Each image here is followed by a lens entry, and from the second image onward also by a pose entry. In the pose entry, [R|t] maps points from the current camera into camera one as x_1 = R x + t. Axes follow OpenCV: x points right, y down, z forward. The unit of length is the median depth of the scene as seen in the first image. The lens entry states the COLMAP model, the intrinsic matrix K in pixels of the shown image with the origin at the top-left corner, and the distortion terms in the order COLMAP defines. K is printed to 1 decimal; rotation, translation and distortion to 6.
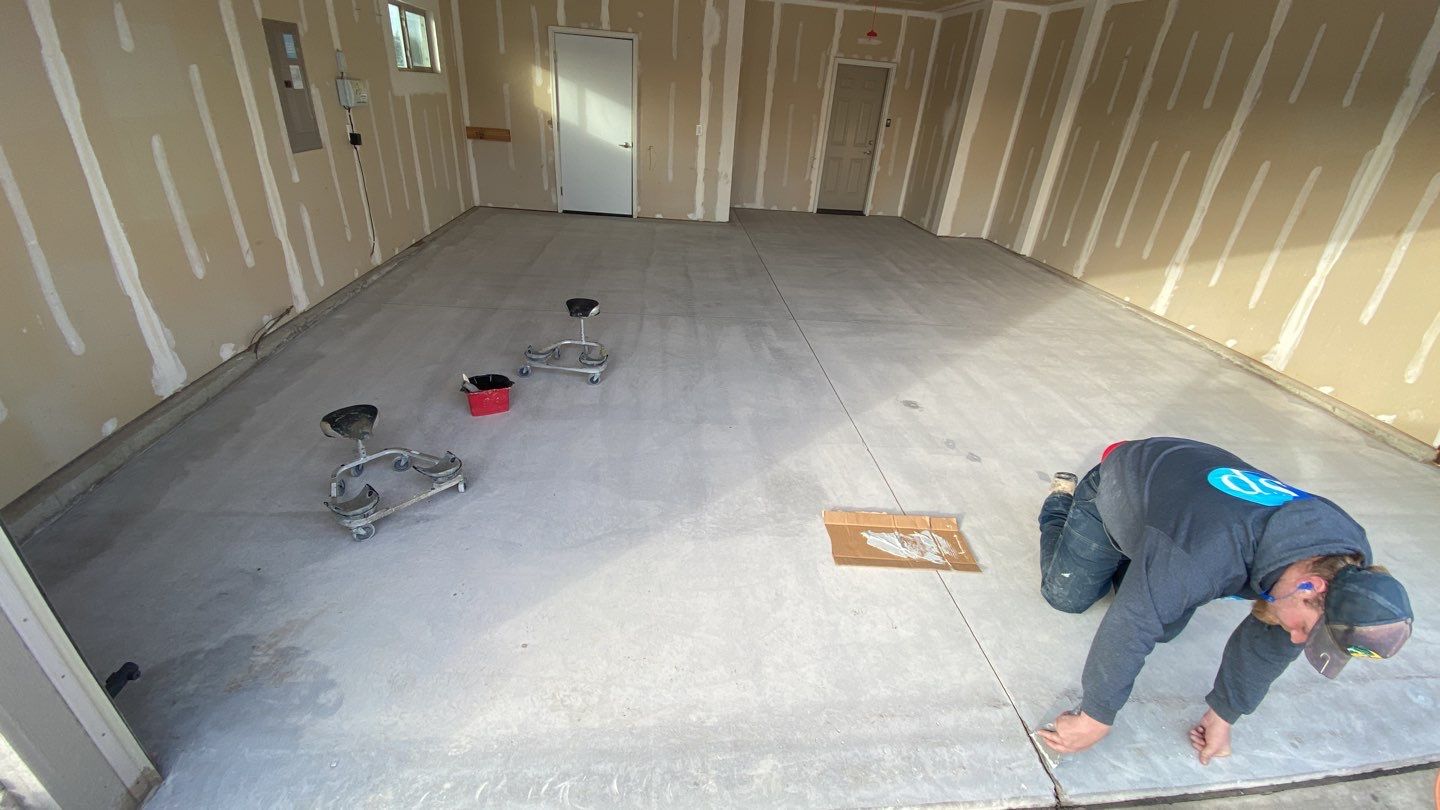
lens RADIAL K [[586.0, 0, 727.8], [0, 586.0, 403.0], [0, 0, 1]] dist [-0.002488, -0.000323]
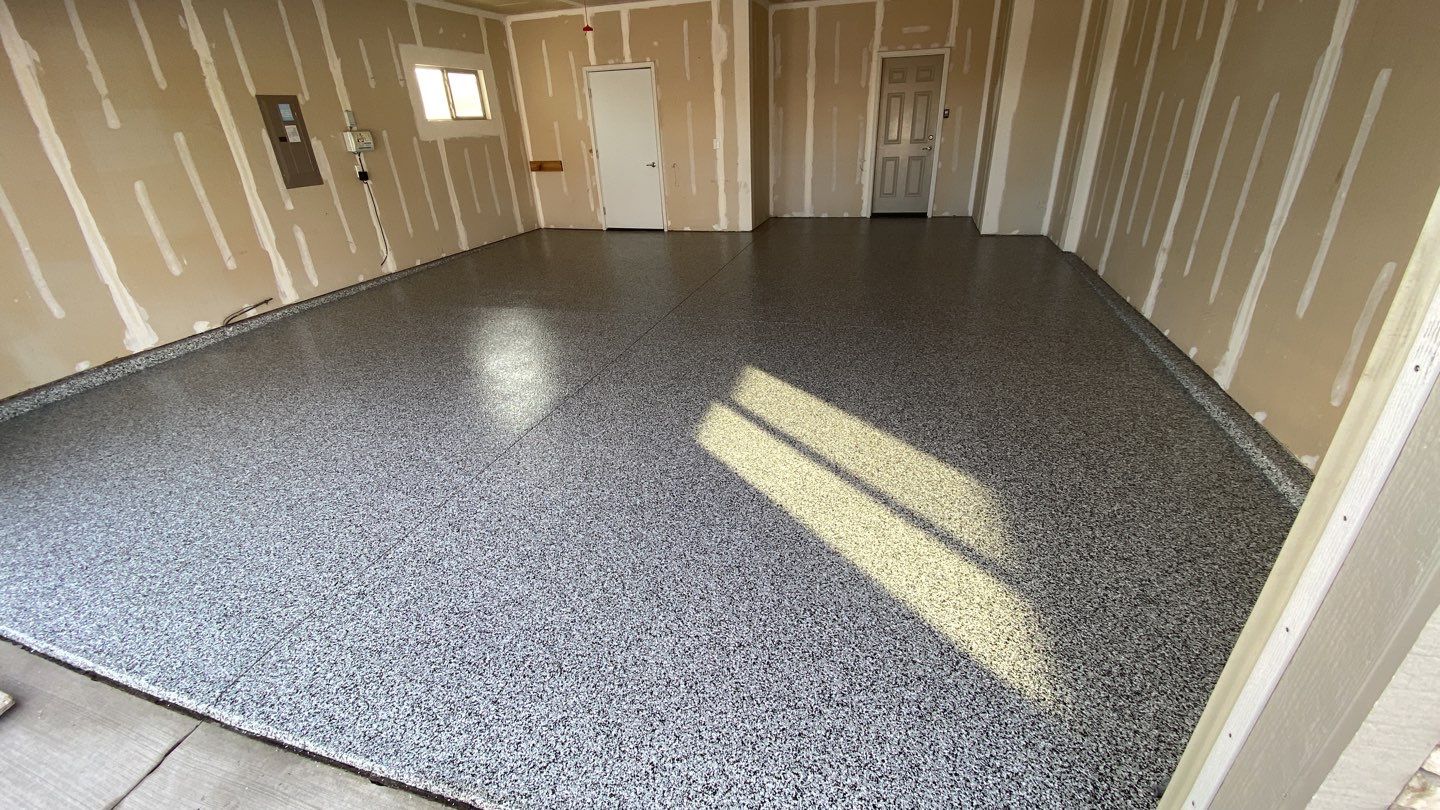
lens RADIAL K [[586.0, 0, 727.8], [0, 586.0, 403.0], [0, 0, 1]] dist [-0.002488, -0.000323]
pose [[0.920261, 0.063136, -0.386178, 0.410823], [-0.079021, 0.996550, -0.025381, 0.015162], [0.383243, 0.053873, 0.922075, 0.082681]]
